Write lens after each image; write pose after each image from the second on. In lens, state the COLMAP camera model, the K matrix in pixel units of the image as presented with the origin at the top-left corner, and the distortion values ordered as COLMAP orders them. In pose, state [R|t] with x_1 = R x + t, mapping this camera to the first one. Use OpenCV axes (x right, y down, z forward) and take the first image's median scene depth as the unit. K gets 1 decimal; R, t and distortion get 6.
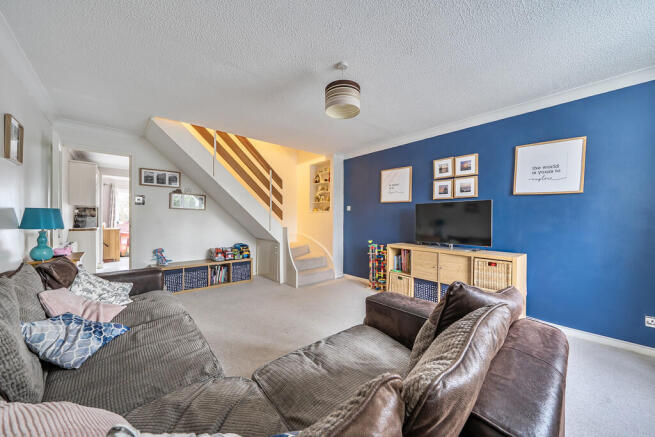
lens RADIAL K [[238.1, 0, 327.3], [0, 238.1, 219.6], [0, 0, 1]] dist [-0.001068, -0.000020]
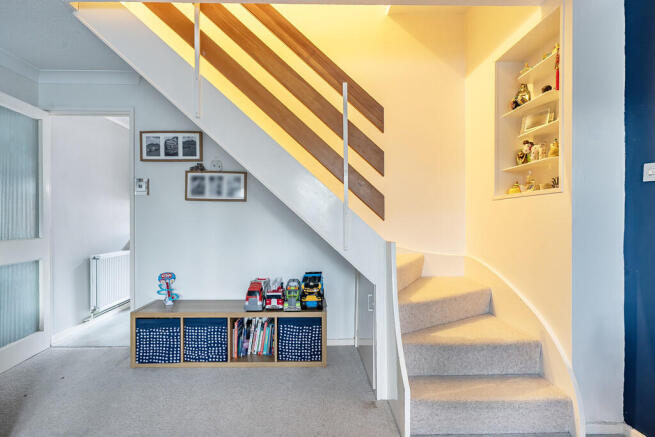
lens RADIAL K [[326.0, 0, 327.4], [0, 326.0, 225.4], [0, 0, 1]] dist [0.002229, -0.000564]
pose [[0.758467, -0.000210, -0.651712, 0.068633], [0.002700, 0.999992, 0.002820, 0.009277], [0.651706, -0.003899, 0.758462, 0.644148]]
